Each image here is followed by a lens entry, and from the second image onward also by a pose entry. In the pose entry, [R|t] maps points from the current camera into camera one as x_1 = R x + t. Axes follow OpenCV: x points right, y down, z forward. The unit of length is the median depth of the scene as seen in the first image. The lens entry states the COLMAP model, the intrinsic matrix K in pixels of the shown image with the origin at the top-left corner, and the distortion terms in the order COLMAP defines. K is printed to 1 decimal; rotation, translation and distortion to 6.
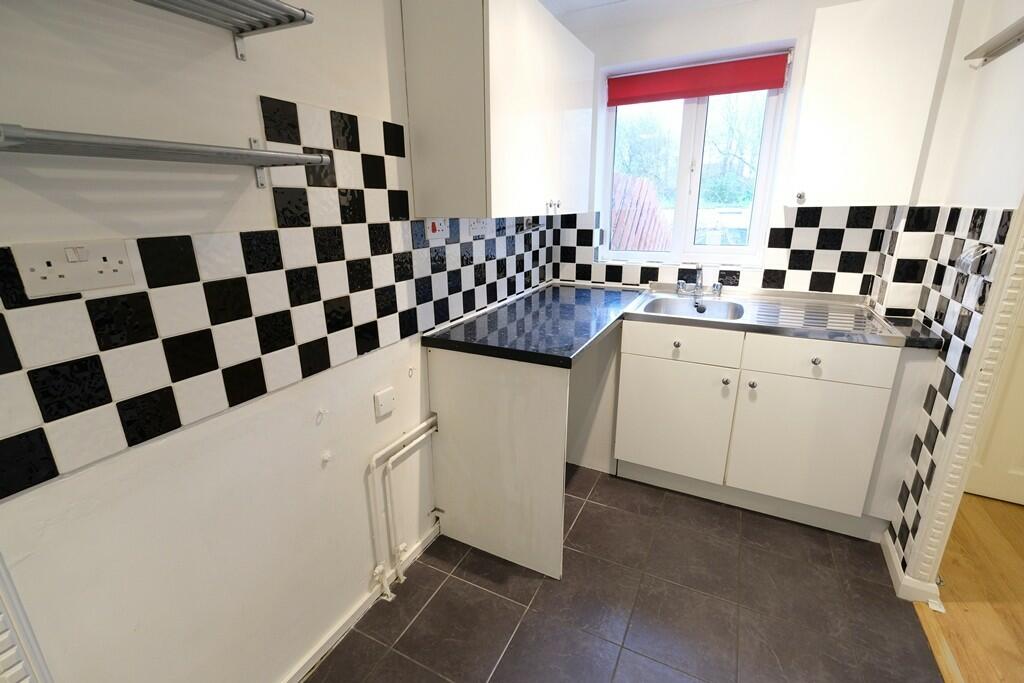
lens RADIAL K [[444.6, 0, 516.4], [0, 444.6, 334.4], [0, 0, 1]] dist [-0.004755, -0.000677]
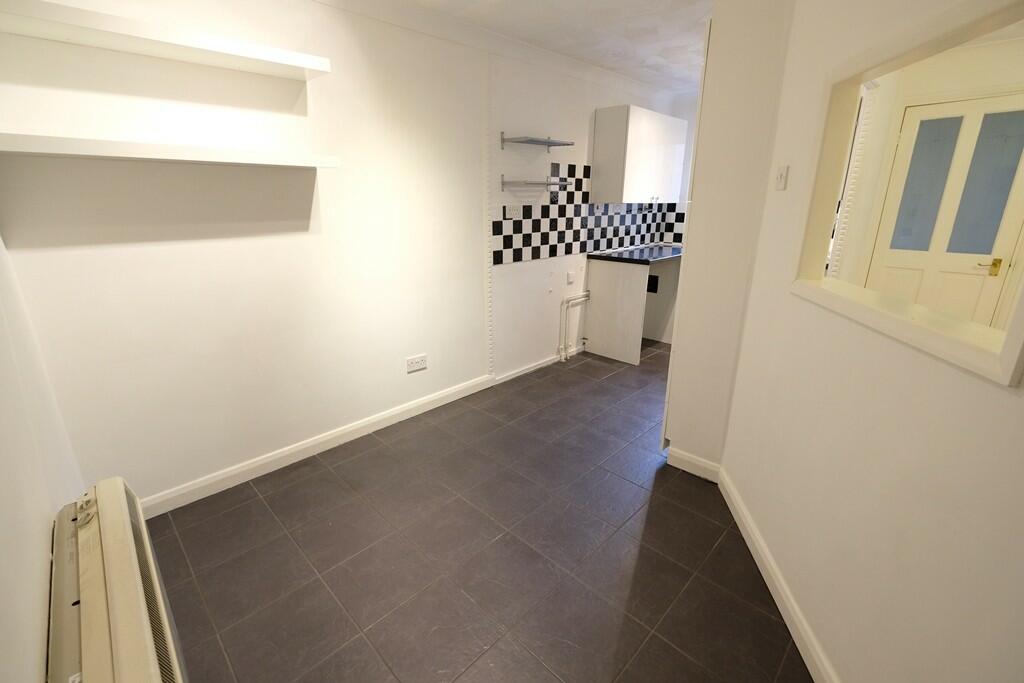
lens RADIAL K [[444.6, 0, 510.4], [0, 444.6, 342.8], [0, 0, 1]] dist [-0.004755, -0.000677]
pose [[0.947145, 0.104016, -0.303476, 0.158869], [-0.095721, 0.994516, 0.042127, 0.403037], [0.306194, -0.010851, 0.951907, -1.339384]]
